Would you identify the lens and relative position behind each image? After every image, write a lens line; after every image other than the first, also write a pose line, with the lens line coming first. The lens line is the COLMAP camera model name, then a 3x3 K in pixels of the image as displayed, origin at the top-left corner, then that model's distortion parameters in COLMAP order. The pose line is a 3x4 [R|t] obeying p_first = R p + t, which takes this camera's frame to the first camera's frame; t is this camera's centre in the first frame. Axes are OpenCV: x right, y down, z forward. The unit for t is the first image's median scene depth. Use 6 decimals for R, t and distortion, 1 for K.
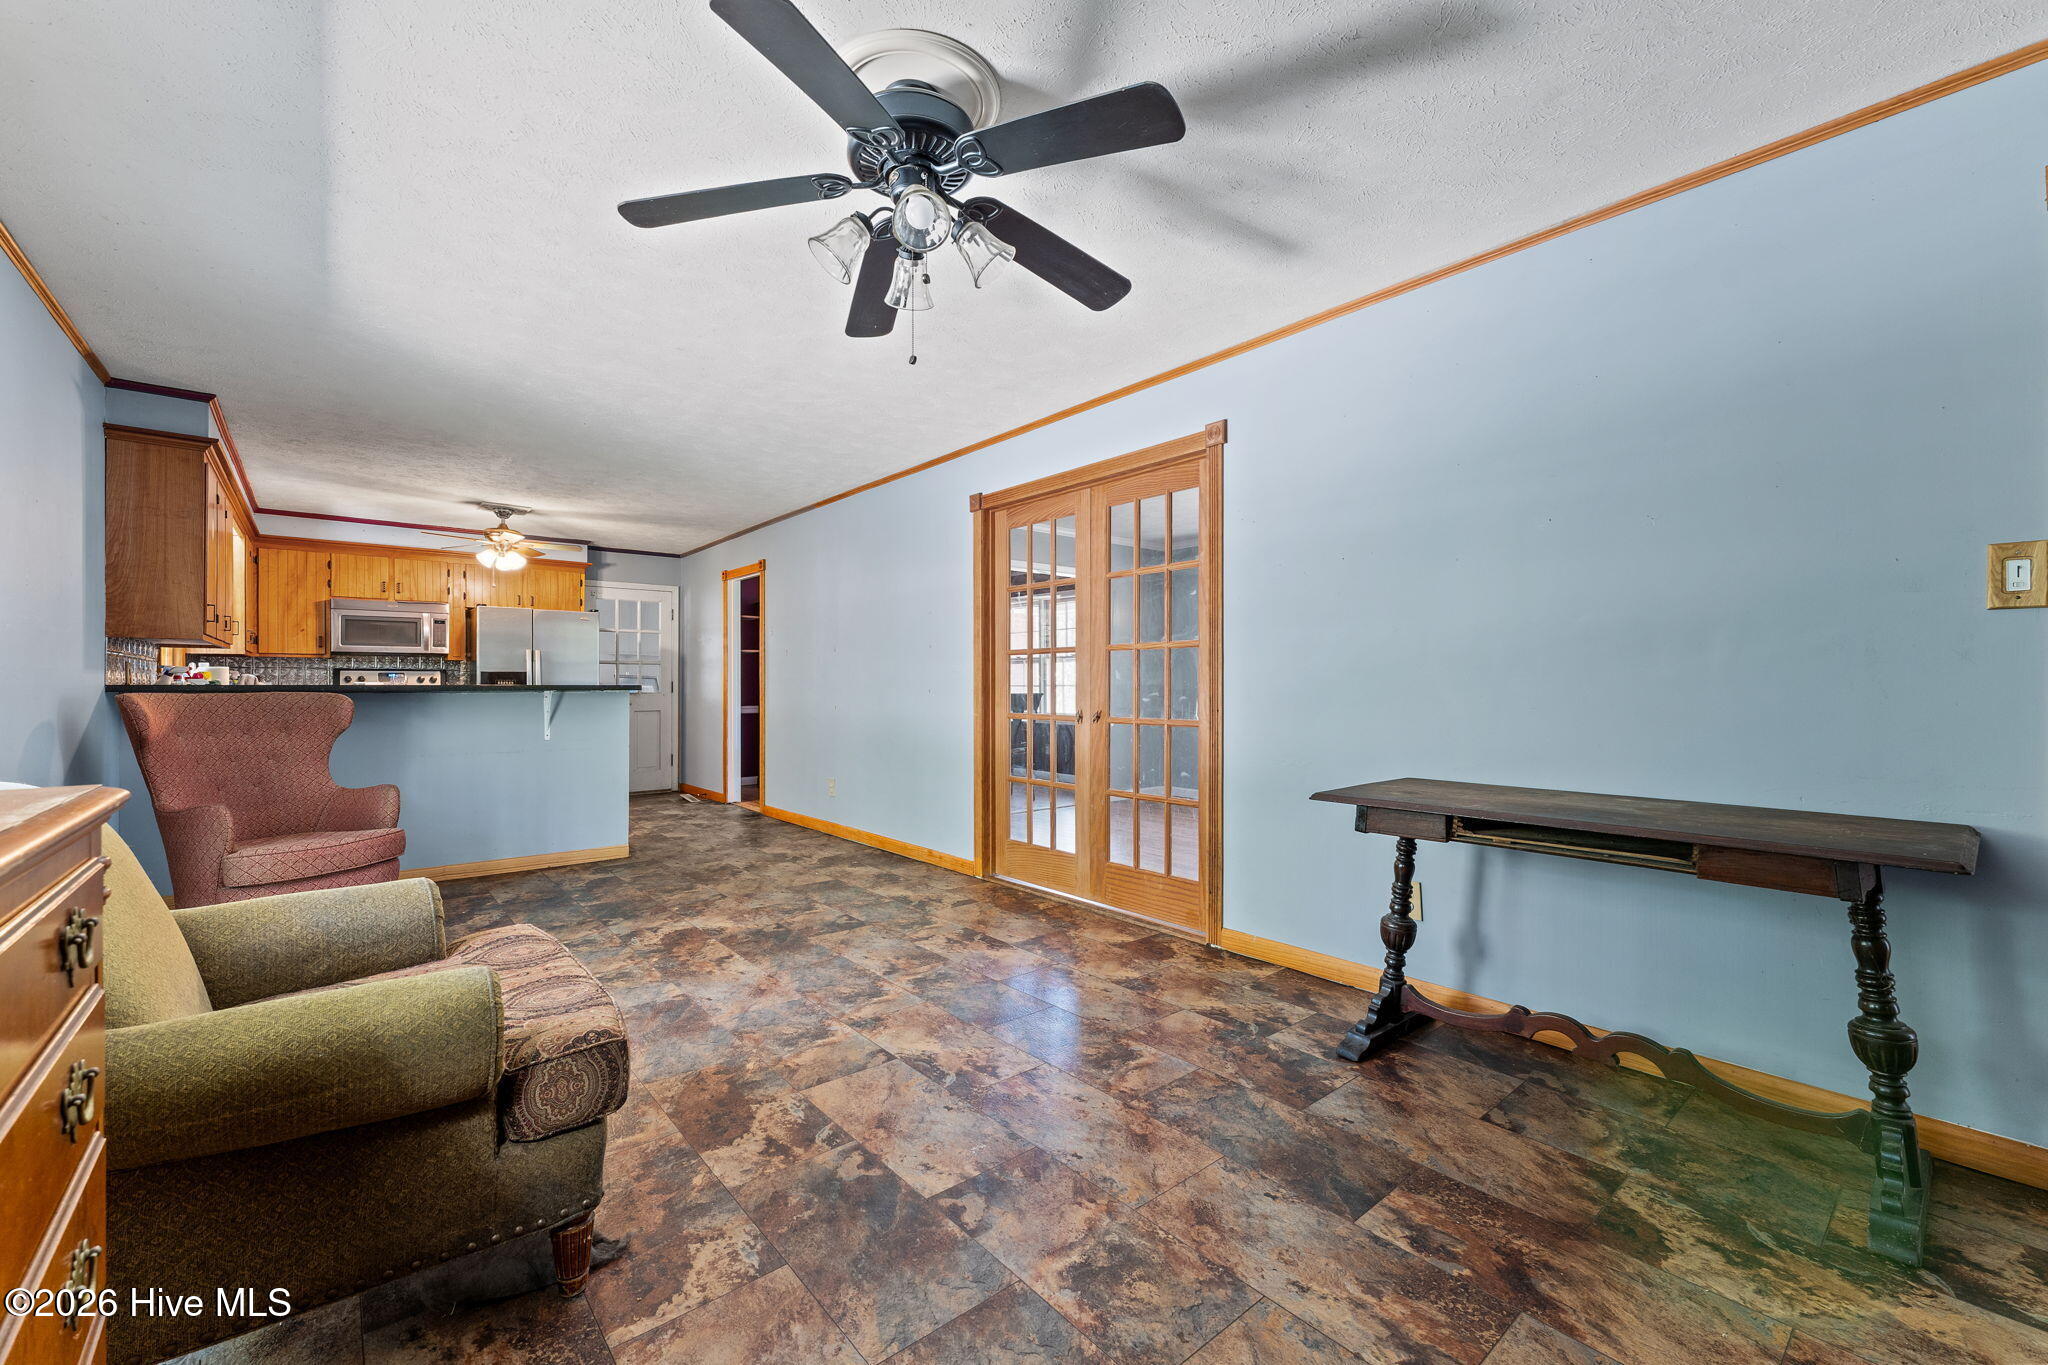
lens RADIAL K [[829.8, 0, 1022.6], [0, 829.8, 685.7], [0, 0, 1]] dist [0.002563, 0.000487]
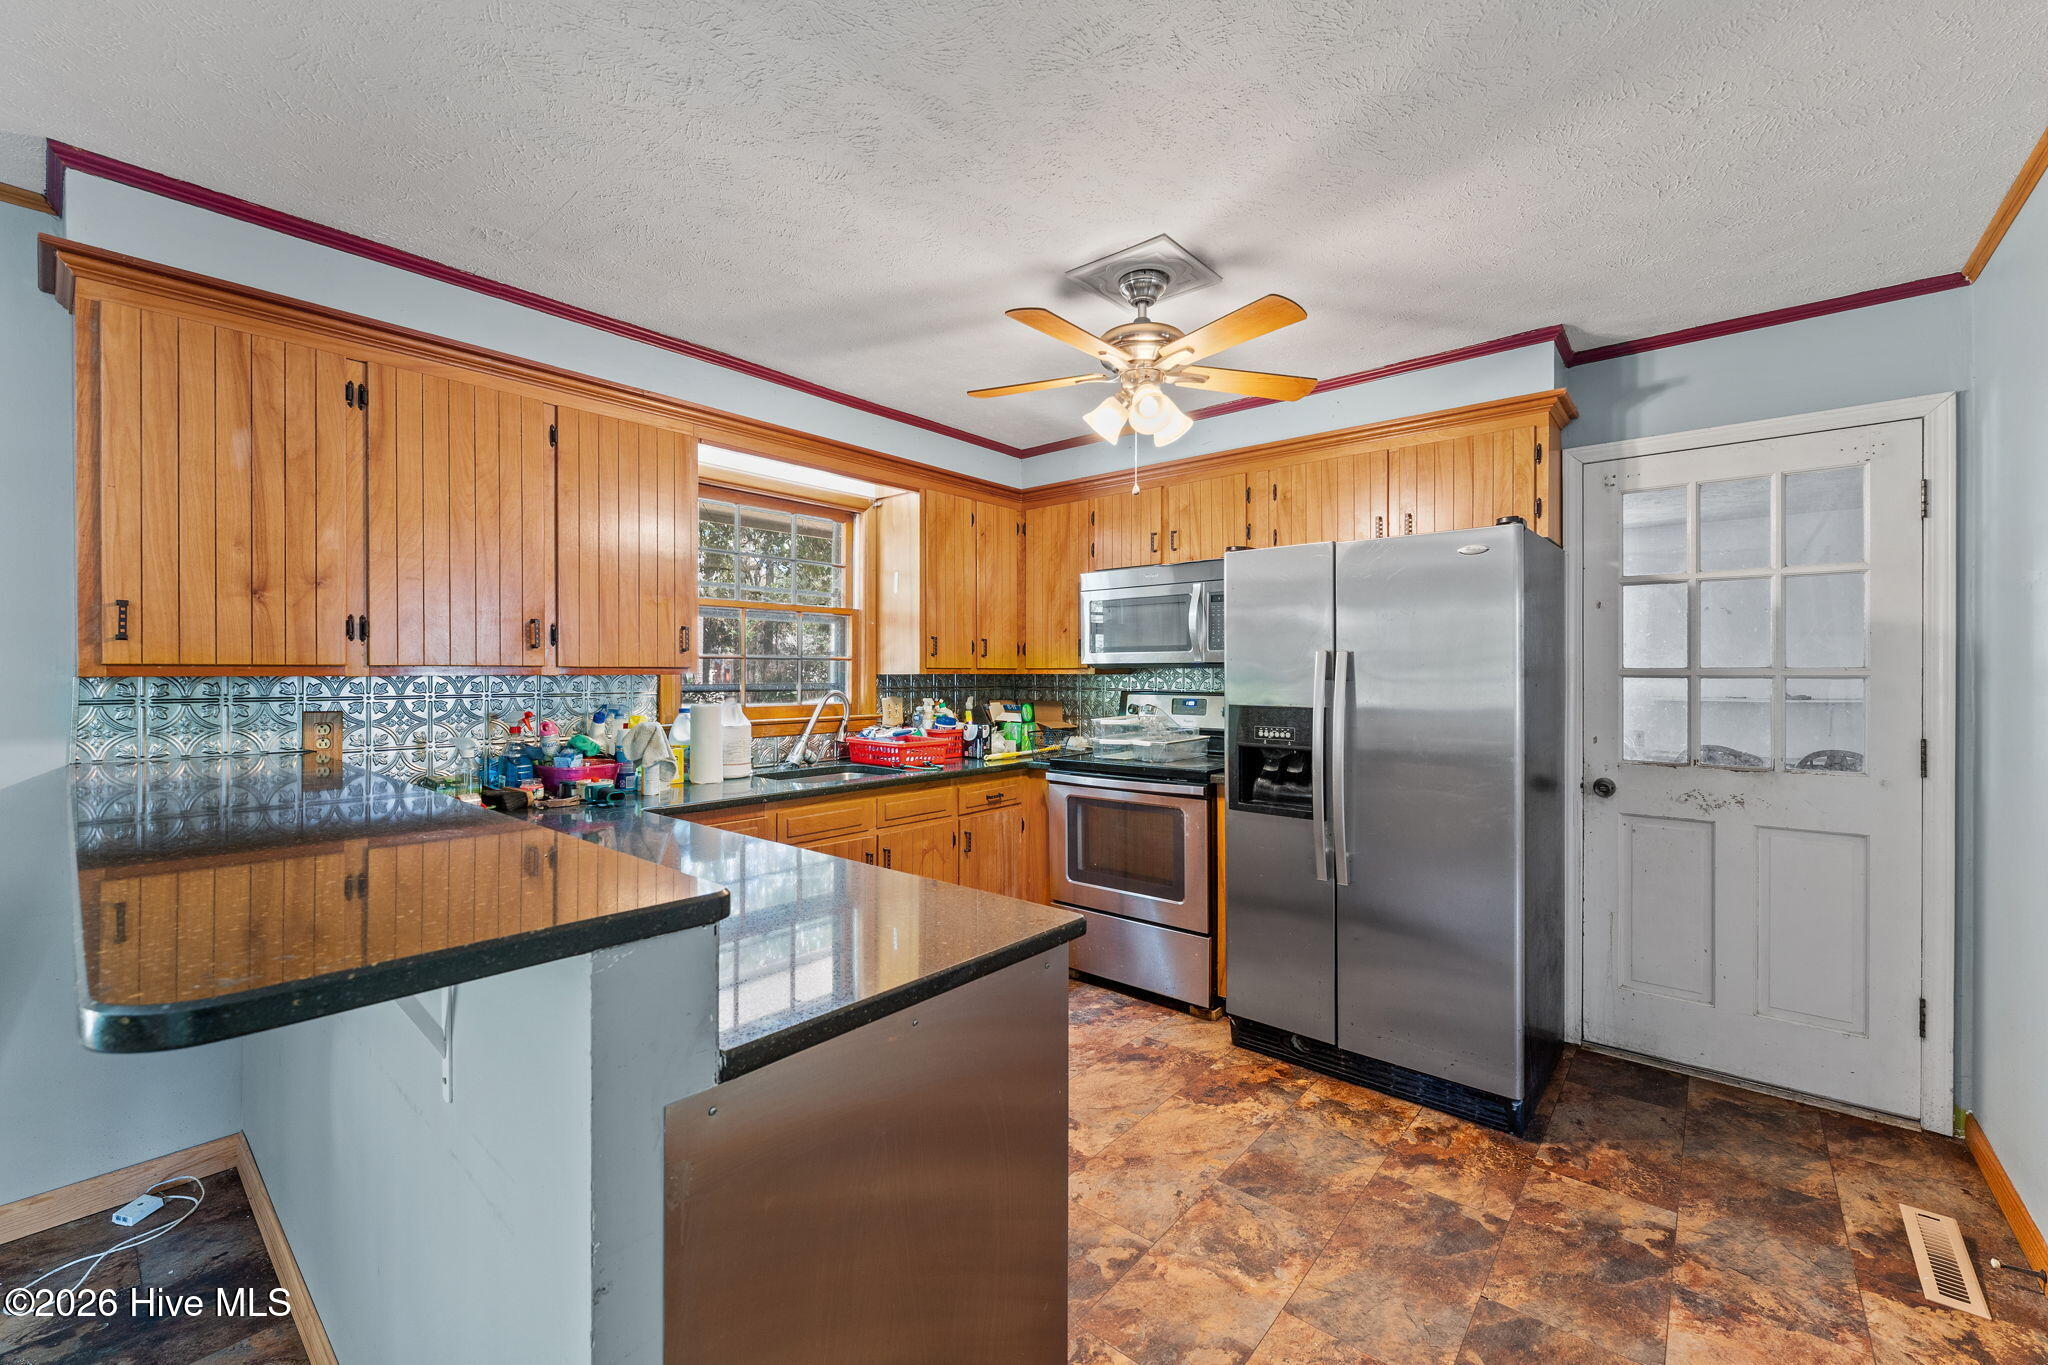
lens RADIAL K [[829.8, 0, 1016.6], [0, 829.8, 675.4], [0, 0, 1]] dist [0.002563, 0.000487]
pose [[0.160073, 0.002590, -0.987102, -0.429735], [0.000648, 0.999996, 0.002729, -0.058742], [0.987105, -0.001076, 0.160070, 1.450938]]
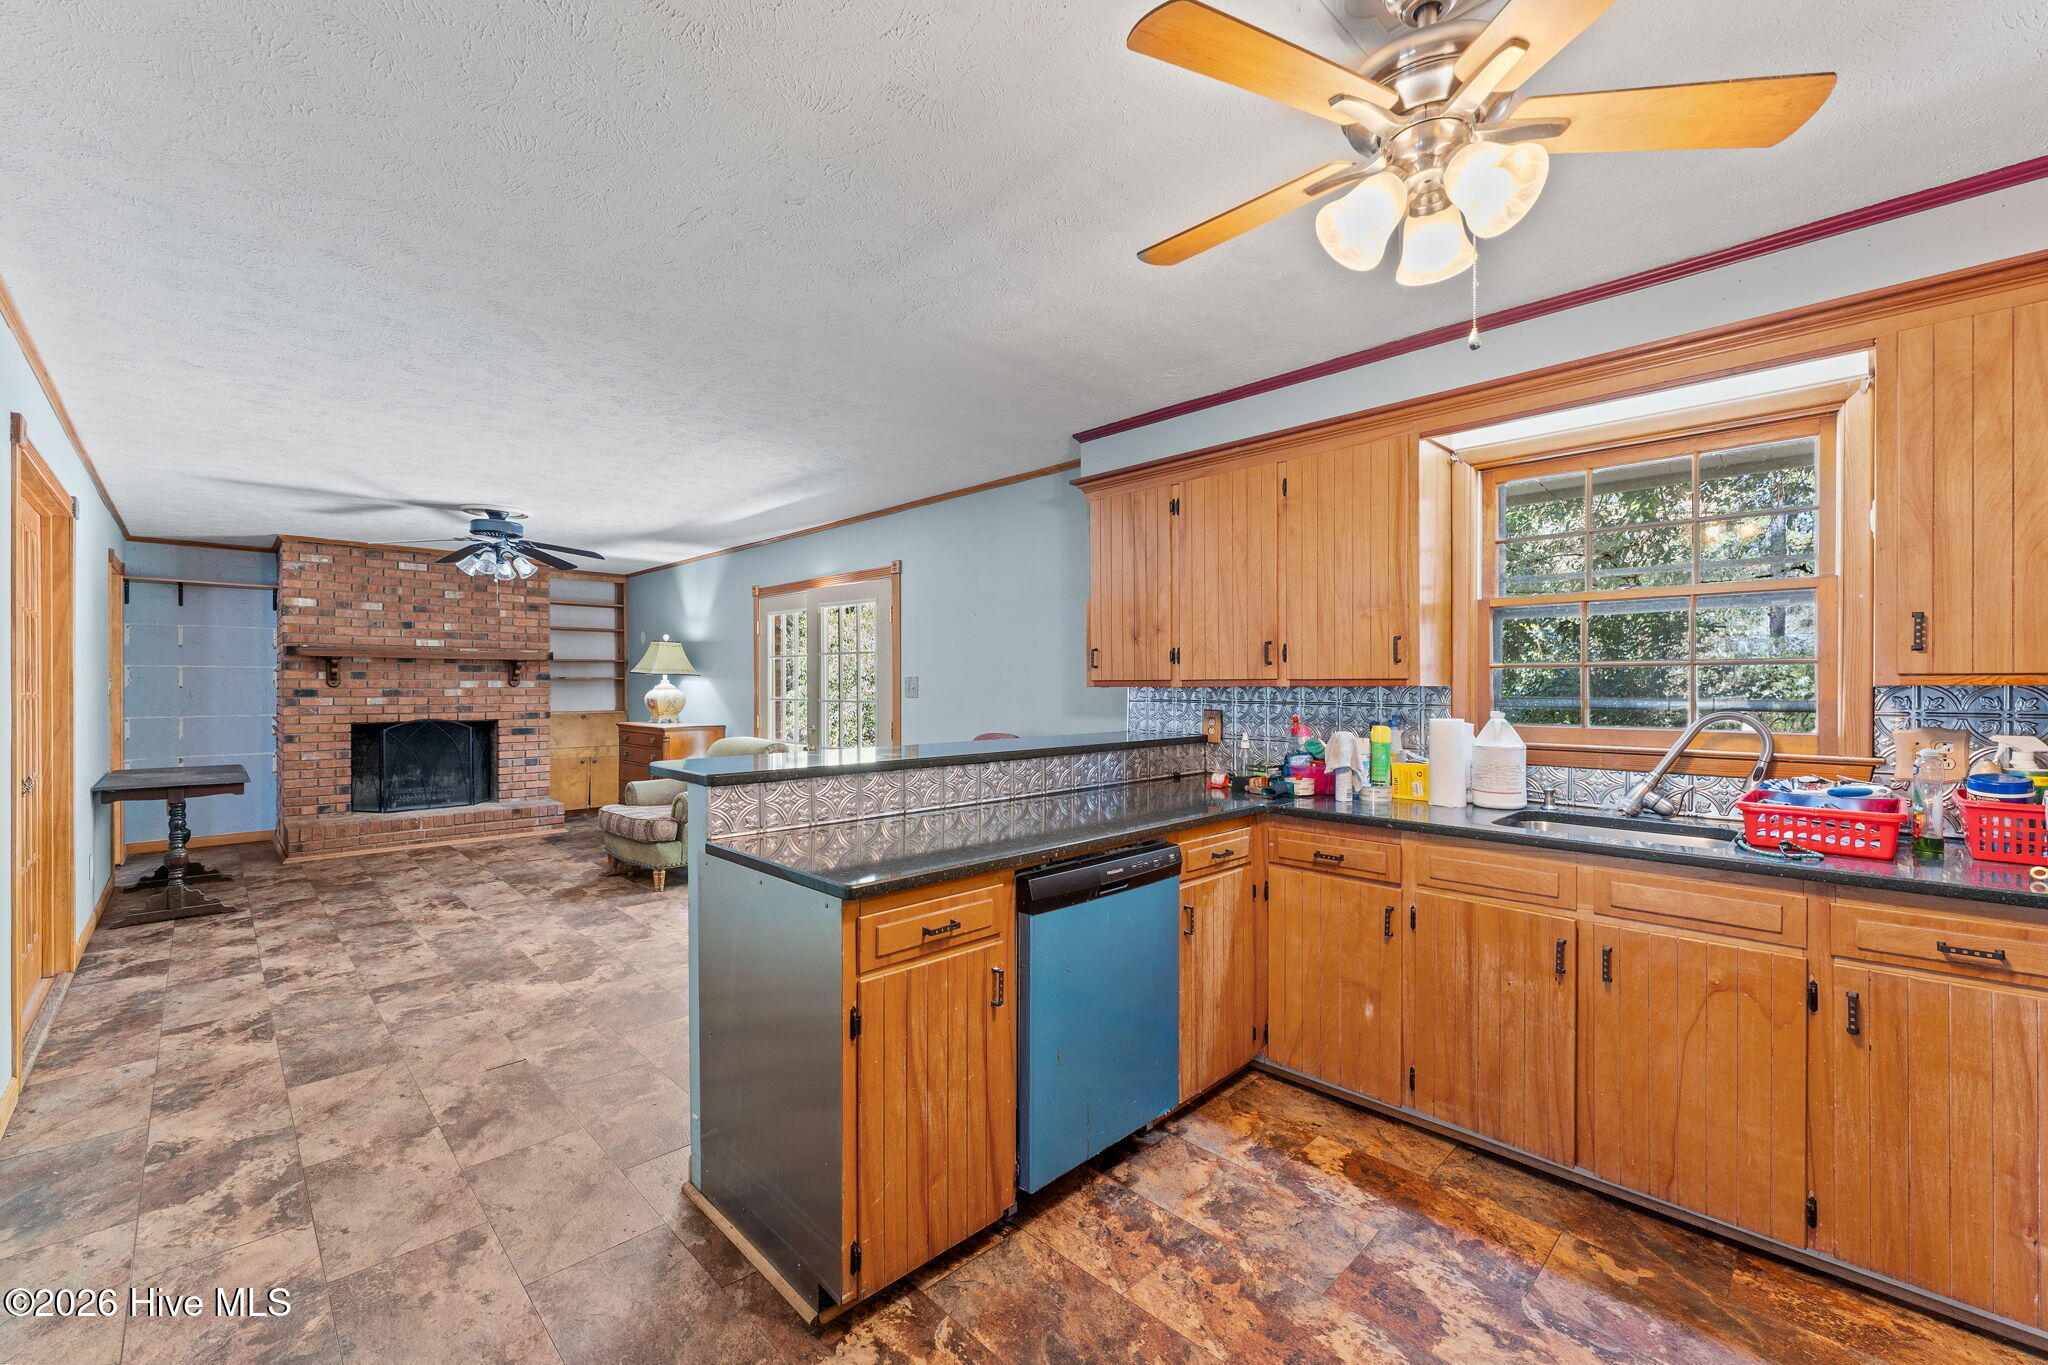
lens RADIAL K [[829.8, 0, 1019.8], [0, 829.8, 687.1], [0, 0, 1]] dist [0.002563, 0.000487]
pose [[-0.996939, 0.001214, -0.078175, -0.845656], [0.001101, 0.999998, 0.001492, -0.058321], [0.078177, 0.001402, -0.996939, 1.987281]]
